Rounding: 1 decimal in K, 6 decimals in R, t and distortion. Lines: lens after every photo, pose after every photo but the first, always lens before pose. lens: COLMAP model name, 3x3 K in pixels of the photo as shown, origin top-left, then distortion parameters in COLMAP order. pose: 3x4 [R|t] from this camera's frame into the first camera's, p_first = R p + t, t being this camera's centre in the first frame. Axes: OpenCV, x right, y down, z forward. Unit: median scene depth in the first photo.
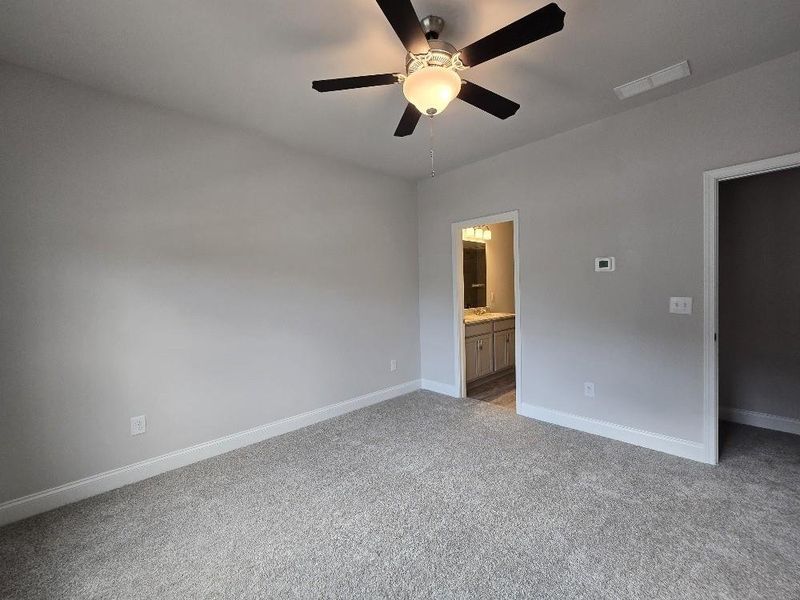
lens RADIAL K [[327.8, 0, 396.0], [0, 327.8, 299.8], [0, 0, 1]] dist [-0.004138, -0.000136]
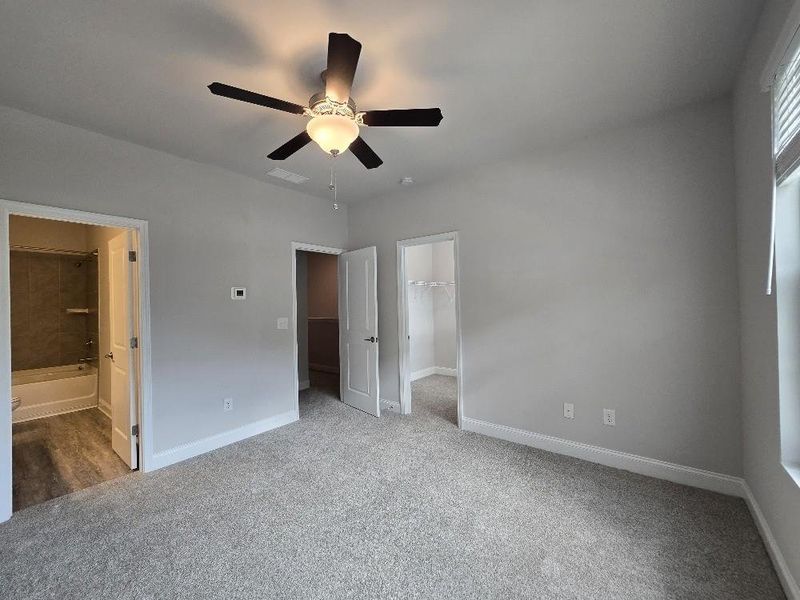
lens RADIAL K [[327.8, 0, 396.0], [0, 327.8, 299.8], [0, 0, 1]] dist [-0.004138, -0.000136]
pose [[-0.144370, 0.040933, 0.988677, -0.641650], [0.056328, 0.997864, -0.033088, -0.011953], [-0.987919, 0.050914, -0.146367, 0.616975]]
